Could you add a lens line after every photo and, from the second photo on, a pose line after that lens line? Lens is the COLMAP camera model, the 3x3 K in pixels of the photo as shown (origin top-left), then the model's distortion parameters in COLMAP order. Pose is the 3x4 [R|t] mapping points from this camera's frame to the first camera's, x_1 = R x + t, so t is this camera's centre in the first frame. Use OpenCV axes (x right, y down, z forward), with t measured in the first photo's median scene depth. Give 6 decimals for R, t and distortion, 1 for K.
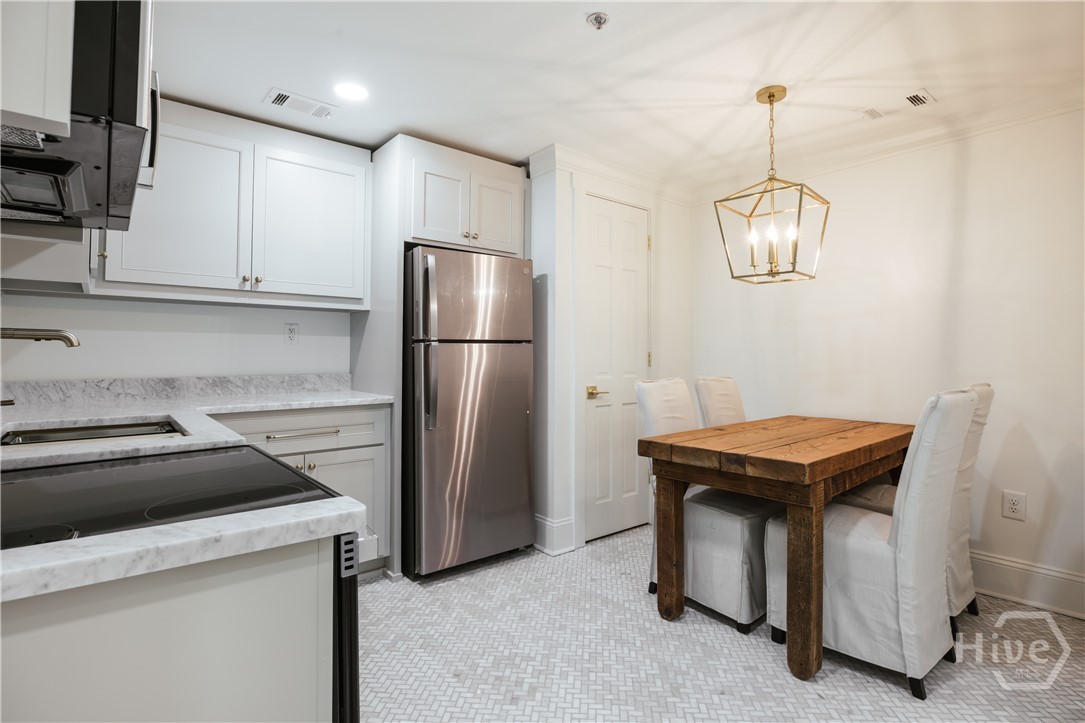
lens RADIAL K [[525.6, 0, 539.8], [0, 525.6, 350.7], [0, 0, 1]] dist [0.003313, -0.000209]
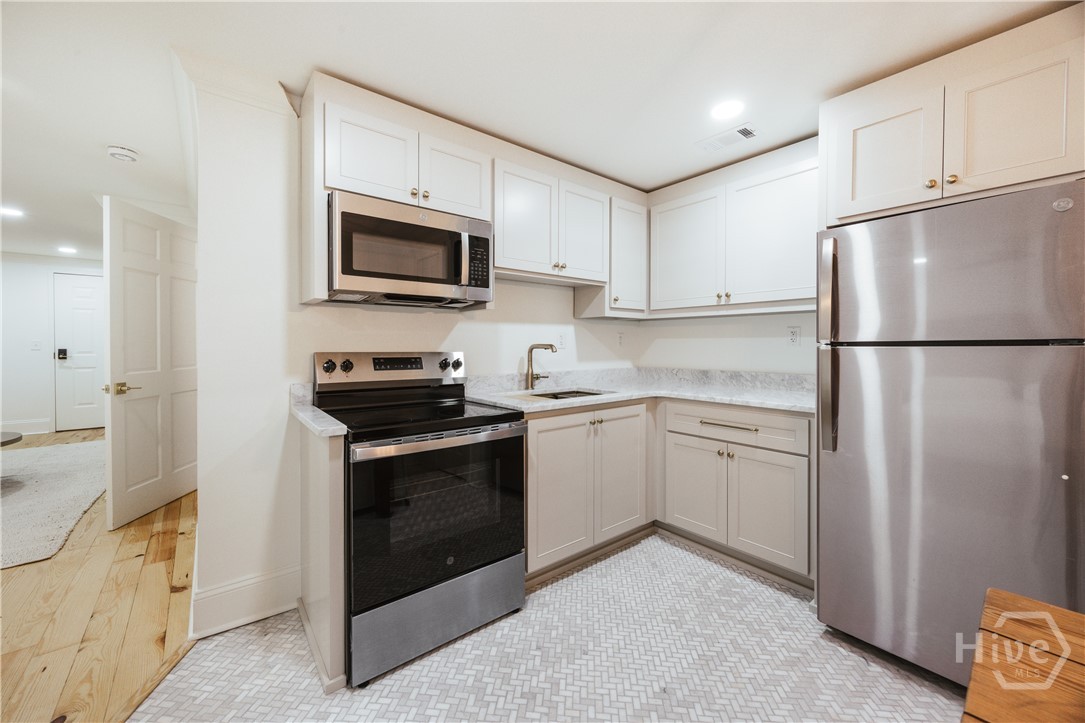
lens RADIAL K [[427.4, 0, 542.5], [0, 427.4, 345.9], [0, 0, 1]] dist [-0.002594, 0.000542]
pose [[-0.002710, 0.003120, -0.999991, 0.474262], [0.010319, 0.999942, 0.003092, -0.022979], [0.999943, -0.010311, -0.002742, 0.575191]]
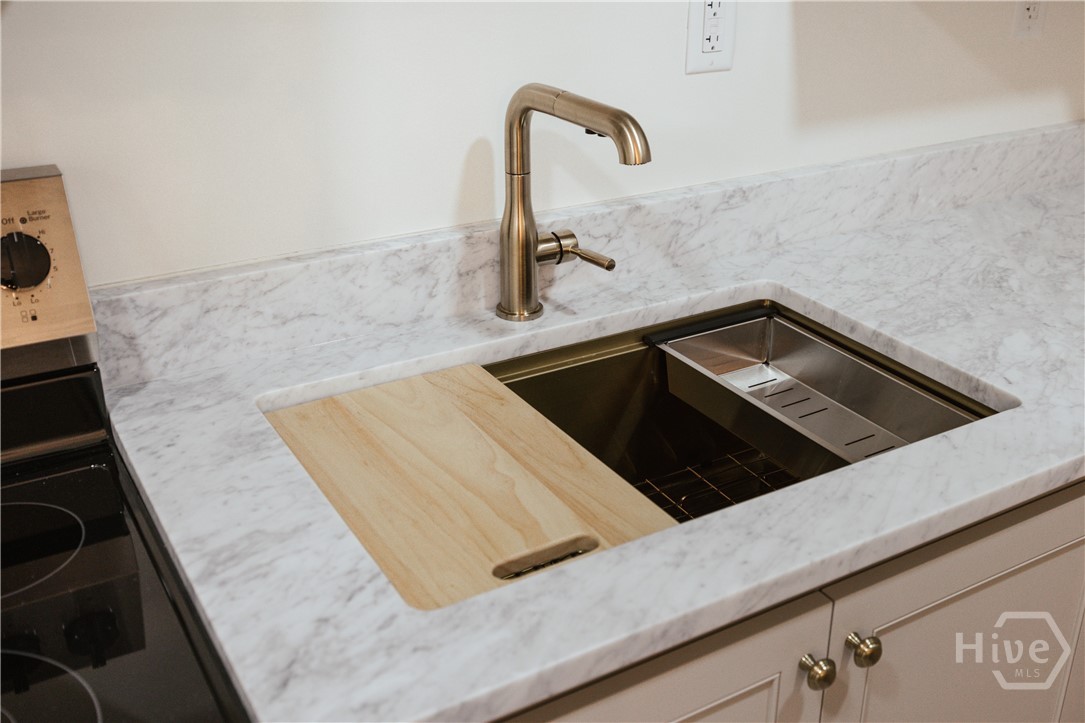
lens RADIAL K [[1068.7, 0, 572.1], [0, 1068.7, 305.4], [0, 0, 1]] dist [0.009190, 0.000000]
pose [[-0.159439, 0.386674, -0.908330, -0.125878], [0.005800, 0.920451, 0.390816, -0.117110], [0.987191, 0.057043, -0.148999, 0.641590]]
